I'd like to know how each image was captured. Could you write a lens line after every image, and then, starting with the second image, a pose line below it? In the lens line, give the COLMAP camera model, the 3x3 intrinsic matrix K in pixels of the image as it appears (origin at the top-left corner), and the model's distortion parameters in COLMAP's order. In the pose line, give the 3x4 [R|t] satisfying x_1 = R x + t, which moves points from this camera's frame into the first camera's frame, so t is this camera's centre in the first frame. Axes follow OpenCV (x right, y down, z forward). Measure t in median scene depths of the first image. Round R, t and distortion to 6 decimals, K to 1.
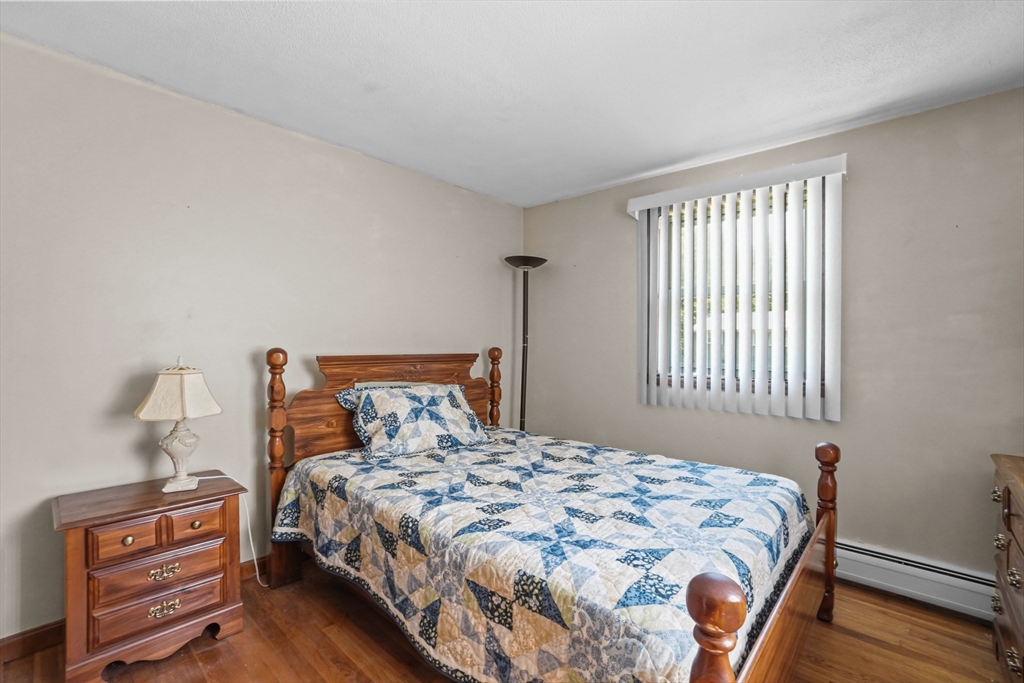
lens RADIAL K [[454.4, 0, 512.8], [0, 454.4, 336.4], [0, 0, 1]] dist [-0.039892, 0.002514]
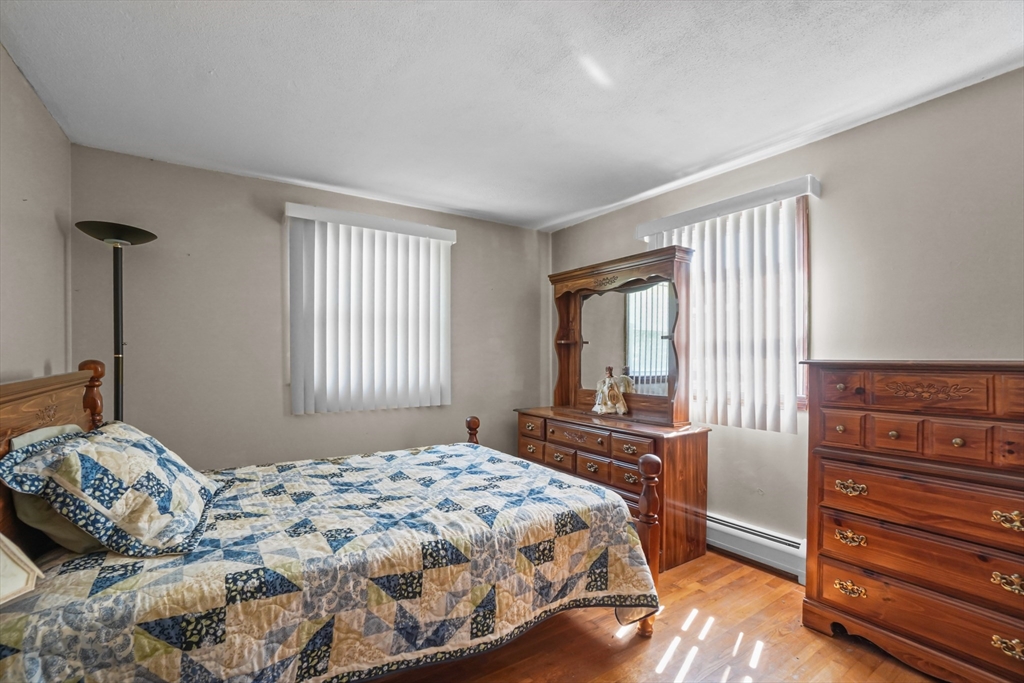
lens RADIAL K [[454.4, 0, 513.0], [0, 454.4, 352.5], [0, 0, 1]] dist [-0.039892, 0.002514]
pose [[0.239051, -0.000923, 0.971007, -0.956064], [-0.016585, 0.999850, 0.005033, 0.000252], [-0.970865, -0.017307, 0.239000, 0.538781]]
